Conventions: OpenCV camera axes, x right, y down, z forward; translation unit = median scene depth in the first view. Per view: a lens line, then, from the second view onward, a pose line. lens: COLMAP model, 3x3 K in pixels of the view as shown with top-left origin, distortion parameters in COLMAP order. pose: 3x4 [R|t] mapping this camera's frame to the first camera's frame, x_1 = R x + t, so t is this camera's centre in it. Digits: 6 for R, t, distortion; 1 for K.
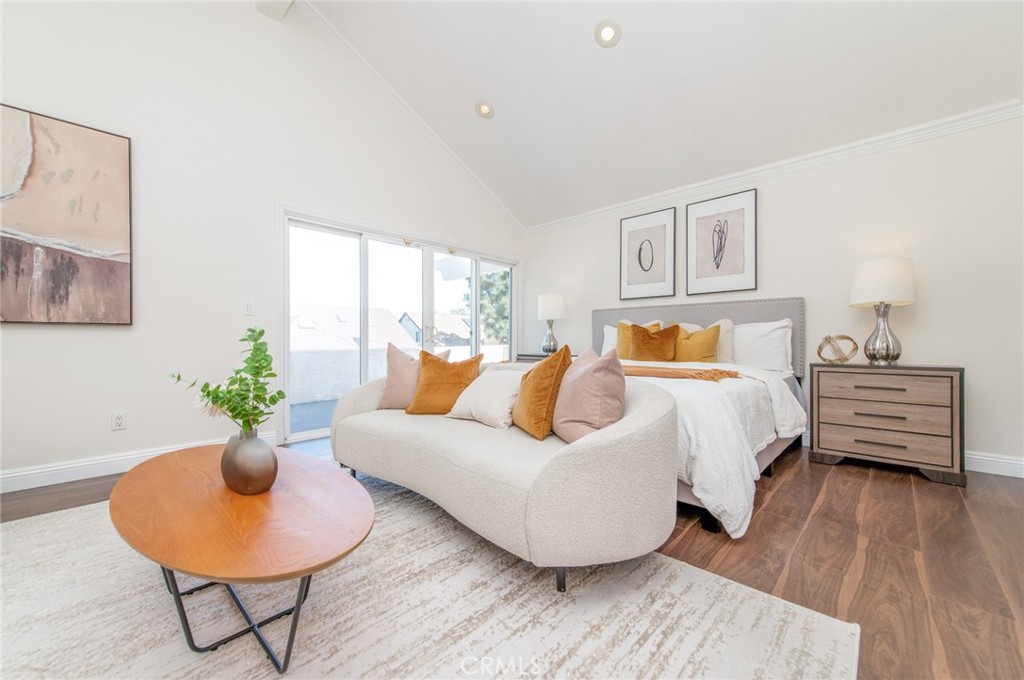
lens RADIAL K [[401.7, 0, 512.9], [0, 401.7, 338.5], [0, 0, 1]] dist [0.015601, -0.003845]
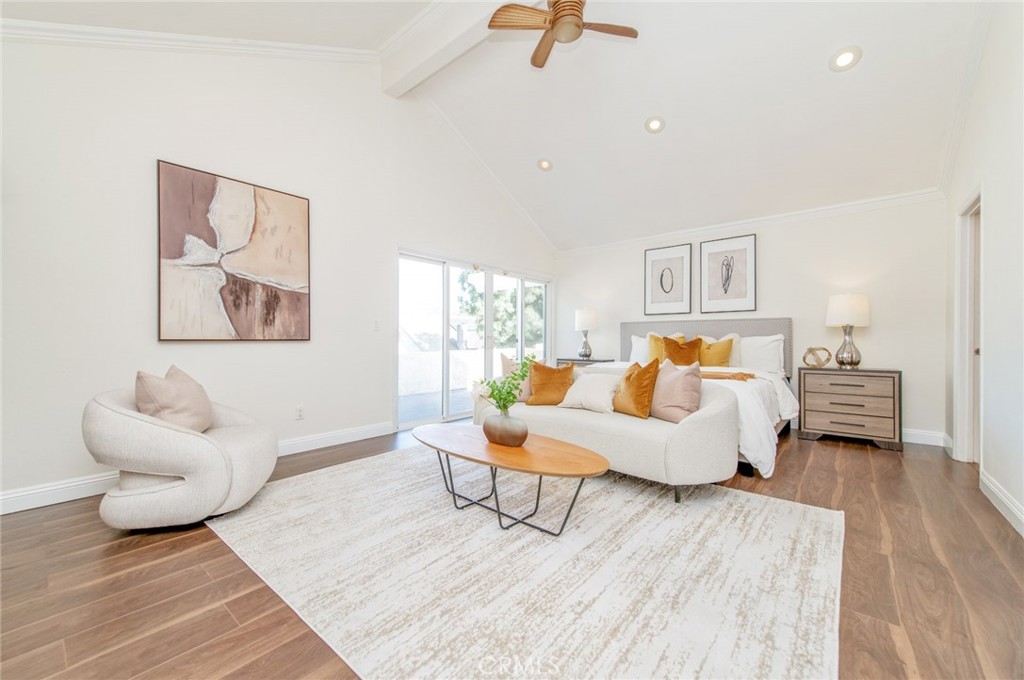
lens RADIAL K [[401.7, 0, 513.6], [0, 401.7, 336.3], [0, 0, 1]] dist [0.015601, -0.003845]
pose [[0.998095, 0.001754, 0.061667, -0.370701], [-0.001467, 0.999988, -0.004698, -0.042486], [-0.061674, 0.004598, 0.998086, -0.367948]]
